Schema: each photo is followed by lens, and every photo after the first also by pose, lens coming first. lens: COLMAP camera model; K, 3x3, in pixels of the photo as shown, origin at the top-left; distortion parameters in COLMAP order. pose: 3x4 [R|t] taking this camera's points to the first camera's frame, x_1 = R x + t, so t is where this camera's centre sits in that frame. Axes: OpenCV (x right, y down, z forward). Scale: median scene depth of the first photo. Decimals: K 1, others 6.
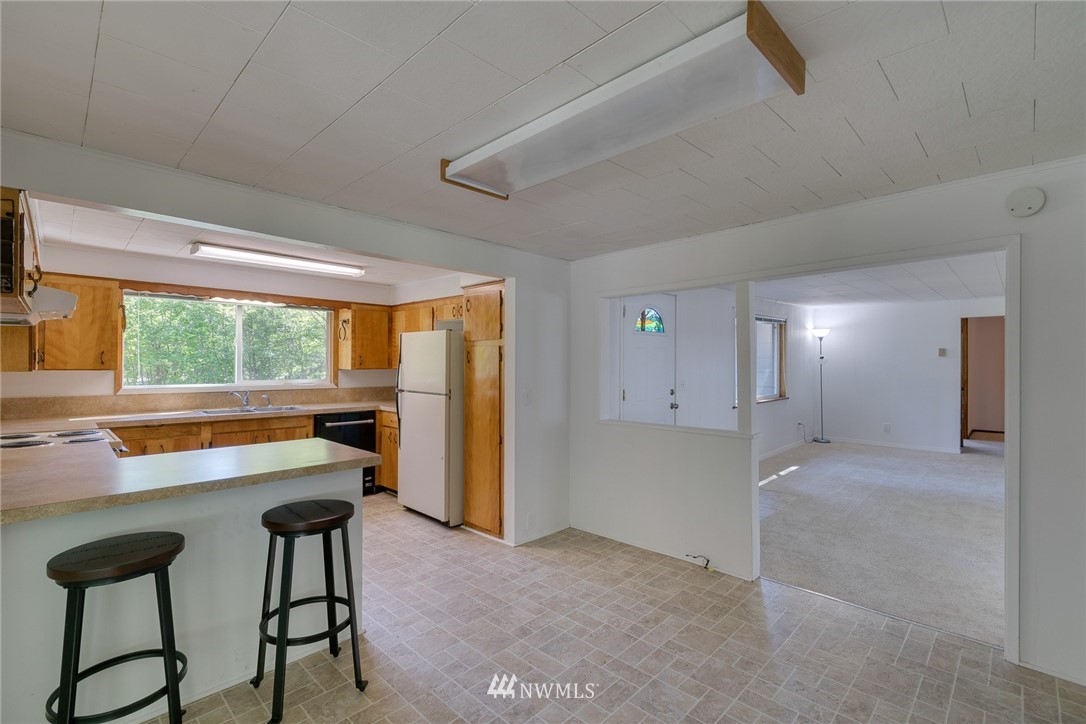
lens RADIAL K [[488.0, 0, 542.7], [0, 488.0, 364.3], [0, 0, 1]] dist [-0.002824, -0.000224]
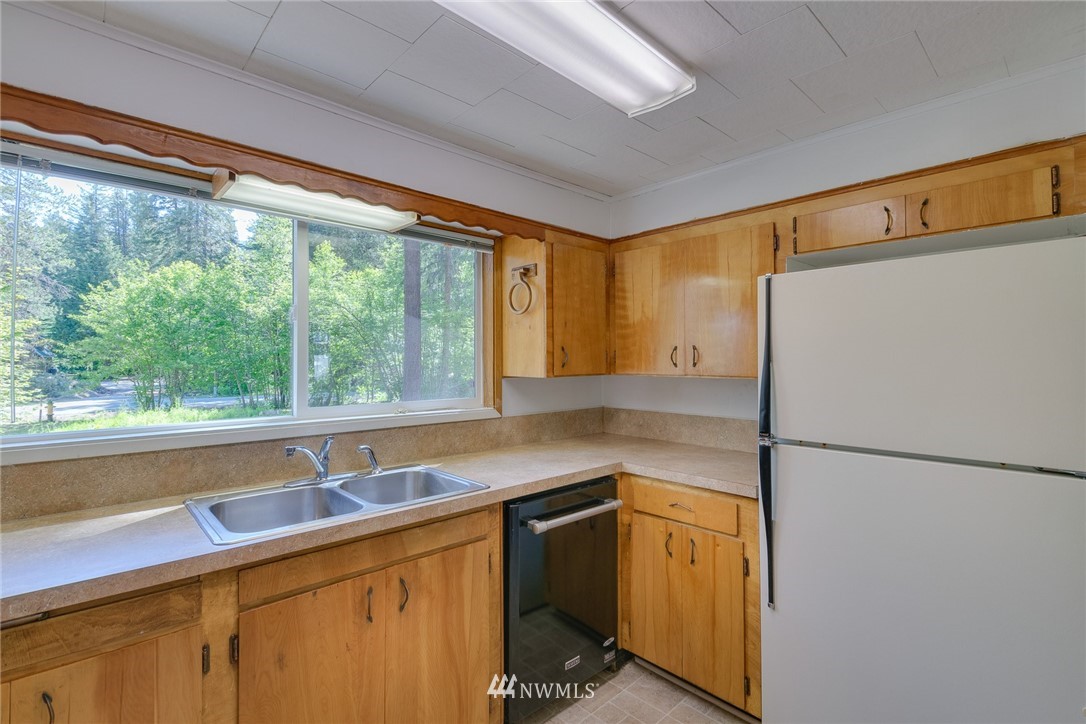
lens RADIAL K [[488.0, 0, 543.8], [0, 488.0, 357.9], [0, 0, 1]] dist [-0.002824, -0.000224]
pose [[0.999478, -0.010981, -0.030388, -0.380305], [0.010687, 0.999895, -0.009830, -0.002934], [0.030493, 0.009500, 0.999490, 0.557986]]
